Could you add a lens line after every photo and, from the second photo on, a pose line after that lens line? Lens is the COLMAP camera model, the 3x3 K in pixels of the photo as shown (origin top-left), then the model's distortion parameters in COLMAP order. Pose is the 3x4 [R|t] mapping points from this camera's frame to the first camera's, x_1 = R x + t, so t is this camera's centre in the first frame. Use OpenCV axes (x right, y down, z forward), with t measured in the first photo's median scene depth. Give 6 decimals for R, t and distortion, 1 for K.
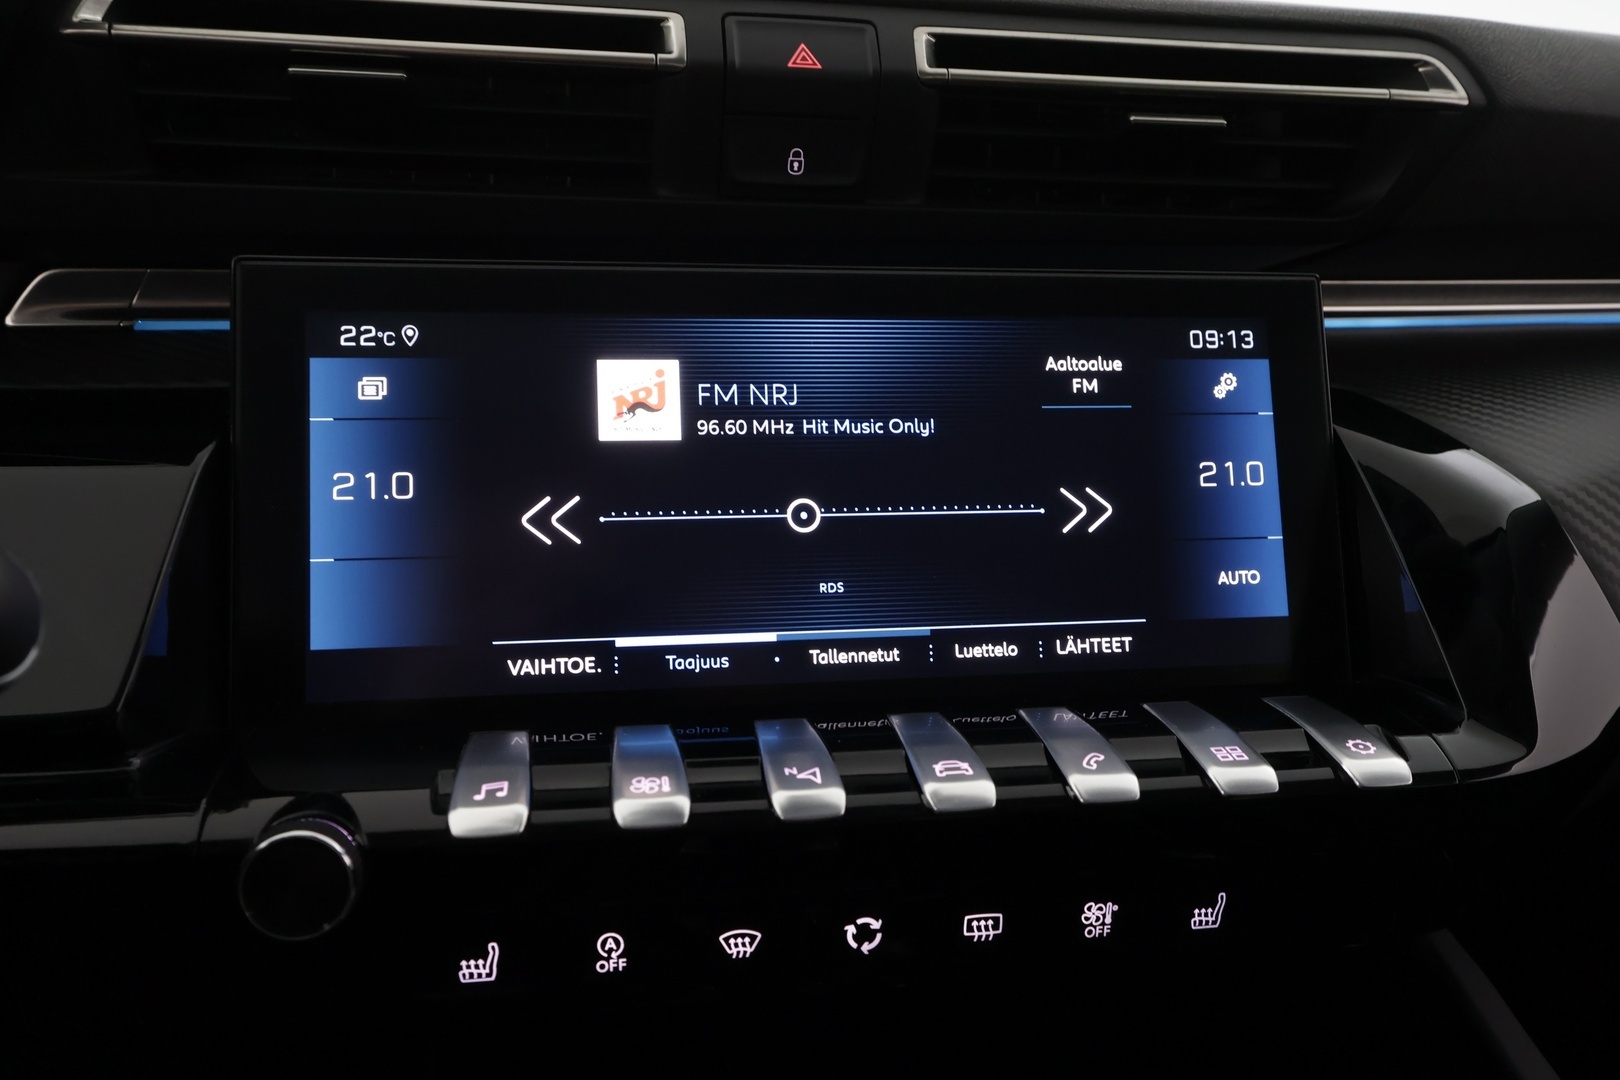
lens RADIAL K [[1354.6, 0, 819.6], [0, 1354.6, 542.8], [0, 0, 1]] dist [0.016372, 0.002258]
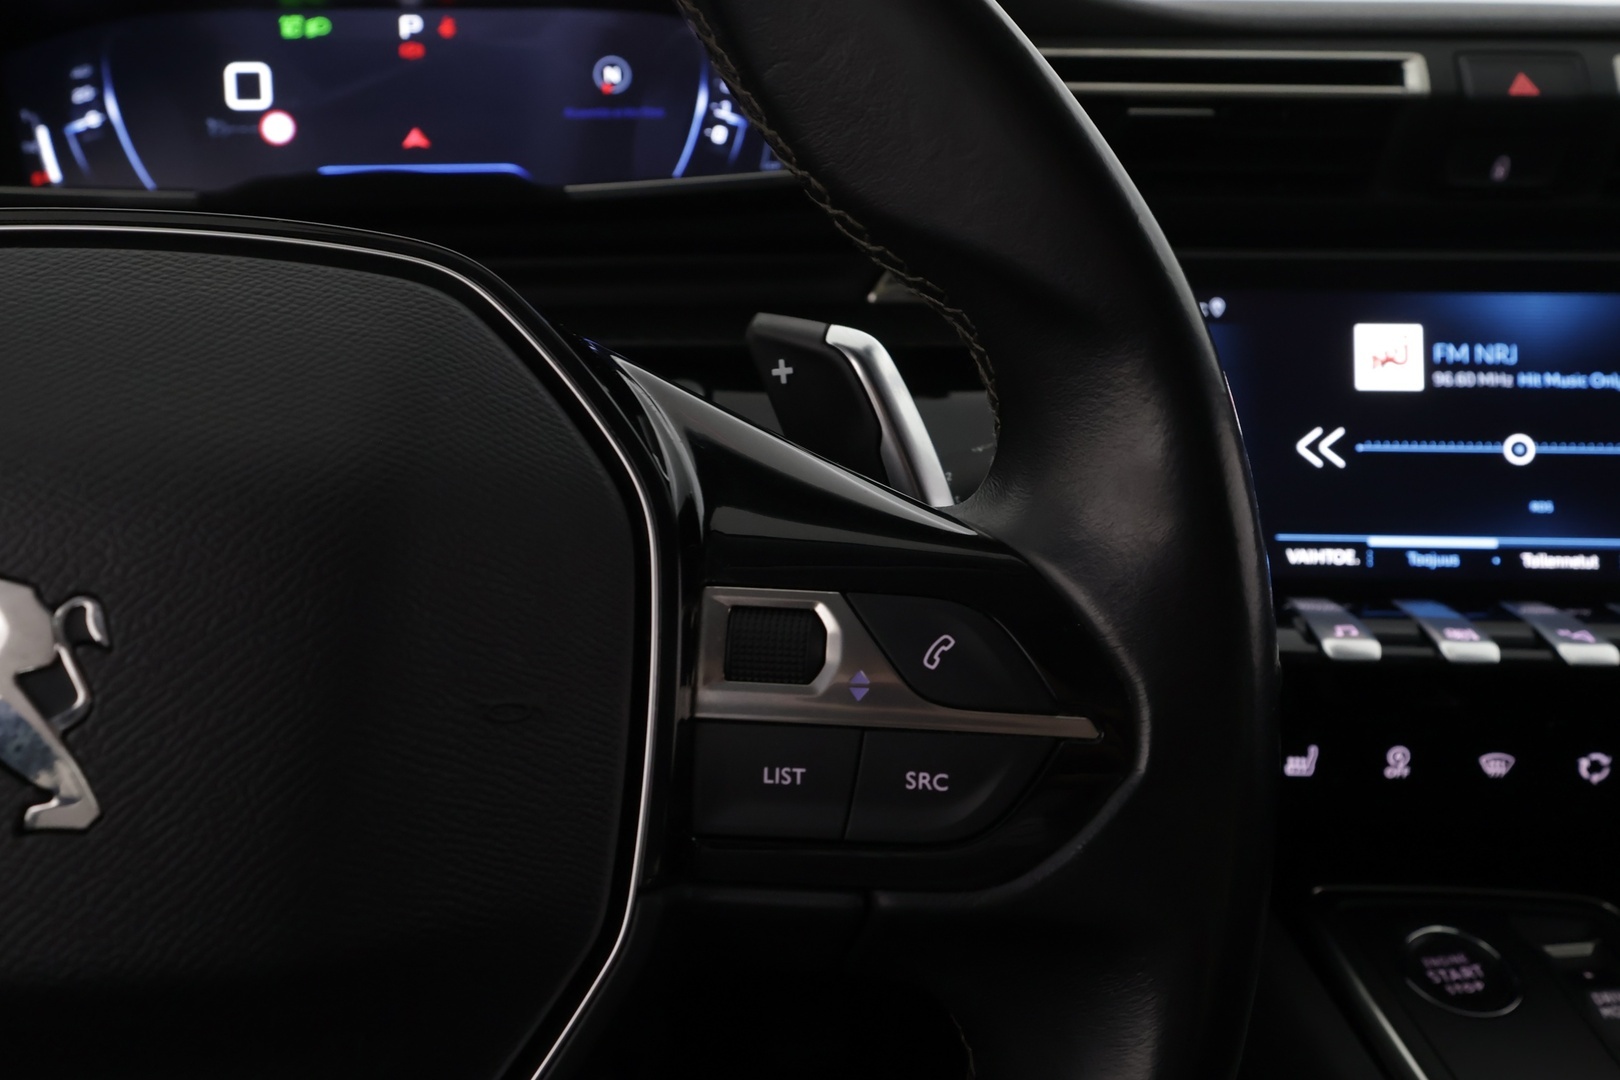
lens RADIAL K [[1354.6, 0, 801.7], [0, 1354.6, 541.7], [0, 0, 1]] dist [0.016372, 0.002258]
pose [[0.977194, 0.038584, -0.208816, -0.411584], [-0.035747, 0.999210, 0.017344, 0.070432], [0.209320, -0.009484, 0.977801, -0.403357]]
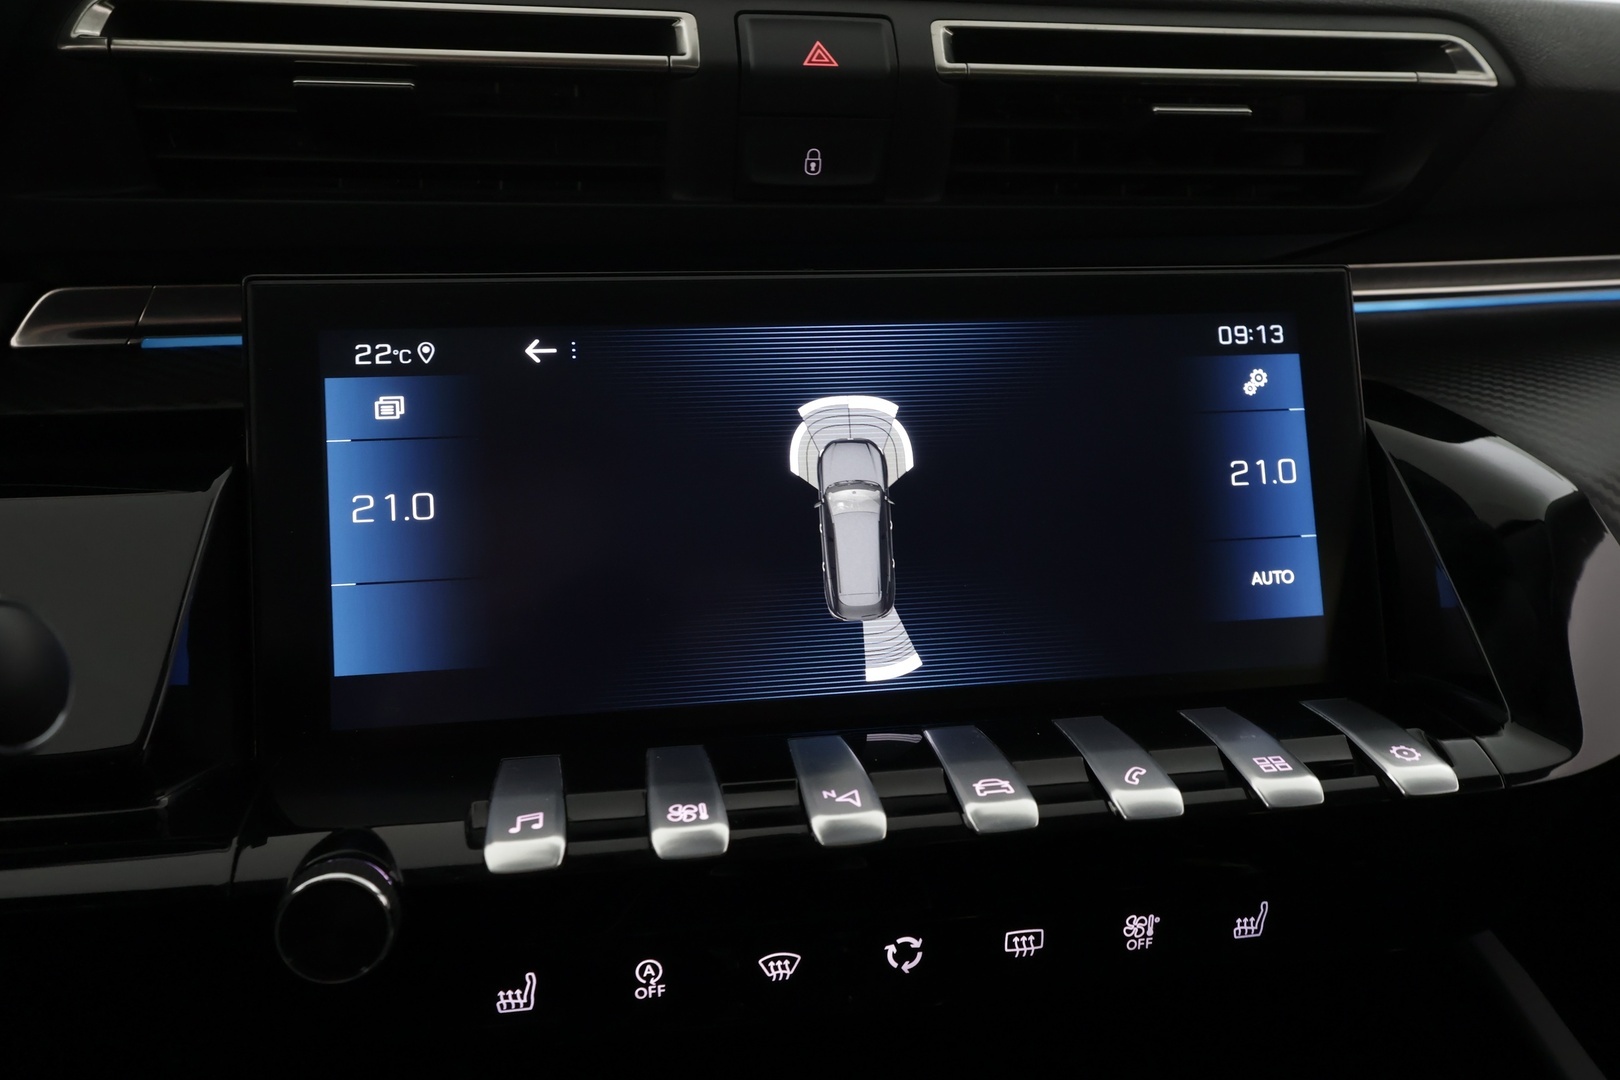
lens RADIAL K [[1354.6, 0, 819.3], [0, 1354.6, 544.2], [0, 0, 1]] dist [0.016372, 0.002258]
pose [[0.999763, -0.021769, 0.000082, -0.020968], [0.021763, 0.999541, 0.021095, -0.028837], [-0.000541, -0.021088, 0.999777, 0.017616]]
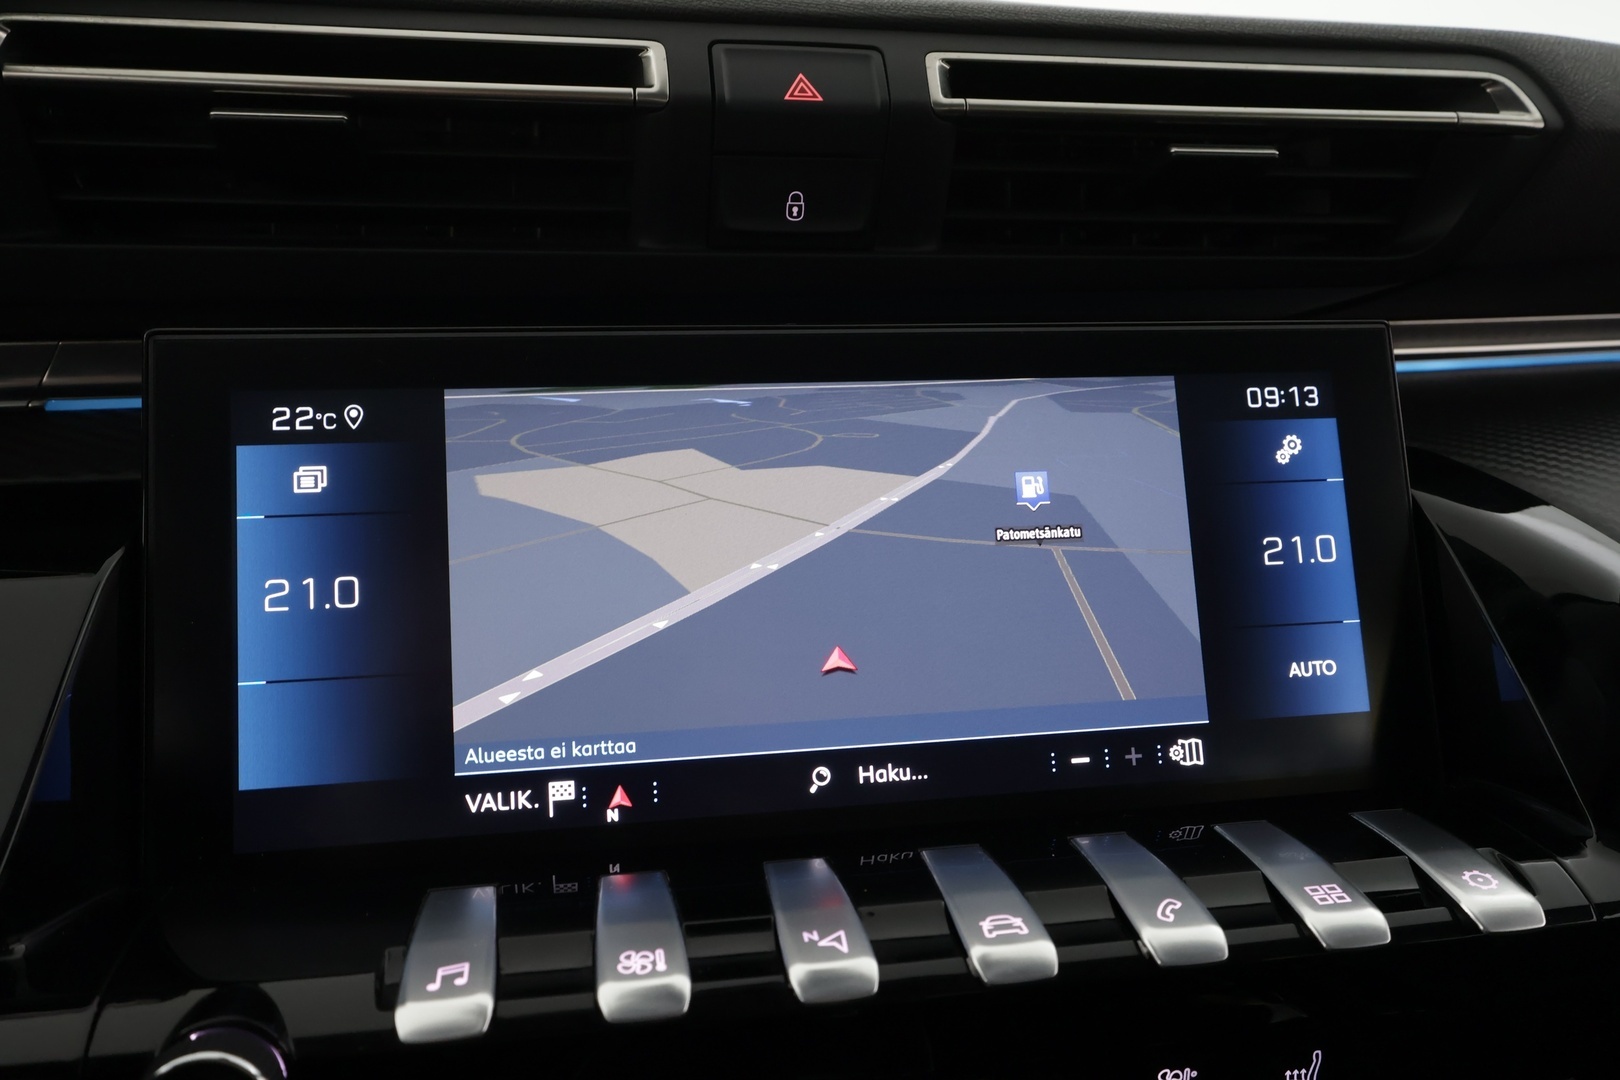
lens RADIAL K [[1354.6, 0, 823.8], [0, 1354.6, 539.0], [0, 0, 1]] dist [0.016372, 0.002258]
pose [[0.999713, -0.021890, 0.009765, -0.013655], [0.022132, 0.999434, -0.025339, -0.046452], [-0.009205, 0.025547, 0.999631, 0.137027]]
